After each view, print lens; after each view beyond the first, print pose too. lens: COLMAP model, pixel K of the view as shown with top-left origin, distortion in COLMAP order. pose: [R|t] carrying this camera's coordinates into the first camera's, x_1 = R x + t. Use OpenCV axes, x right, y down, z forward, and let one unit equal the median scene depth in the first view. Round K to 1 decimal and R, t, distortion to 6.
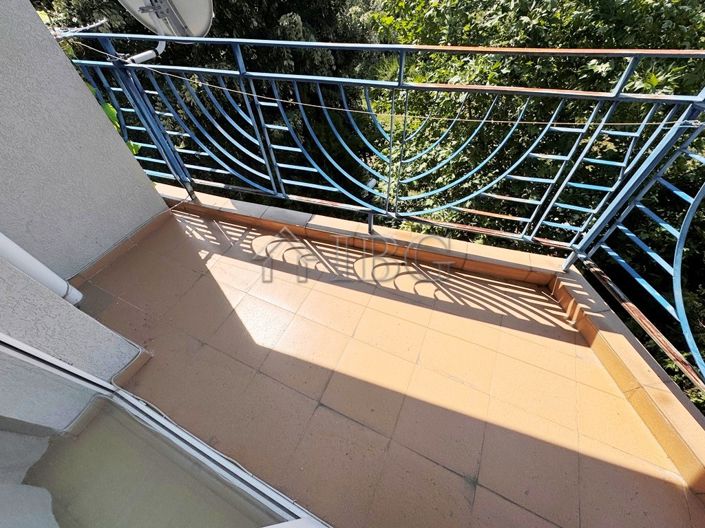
lens RADIAL K [[281.9, 0, 353.9], [0, 281.9, 262.9], [0, 0, 1]] dist [-0.001355, -0.000461]
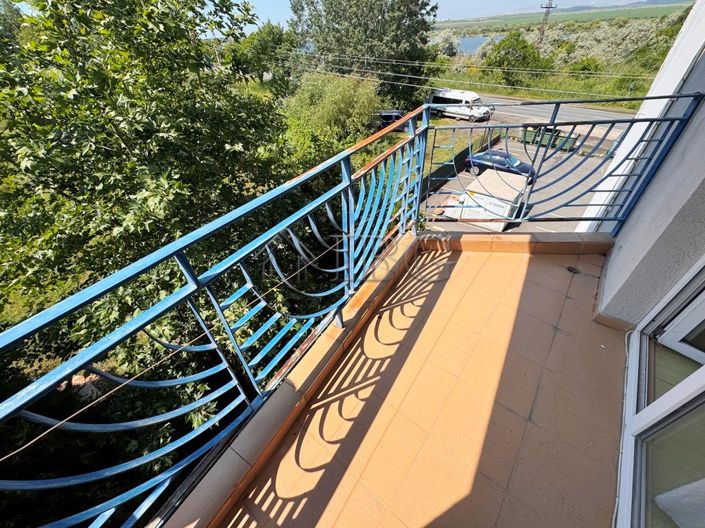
lens RADIAL K [[281.9, 0, 354.4], [0, 281.9, 265.5], [0, 0, 1]] dist [-0.001355, -0.000461]
pose [[0.238880, -0.592598, 0.769262, -0.550086], [0.762887, 0.604657, 0.228894, -0.433009], [-0.600782, 0.532182, 0.596526, 0.337481]]
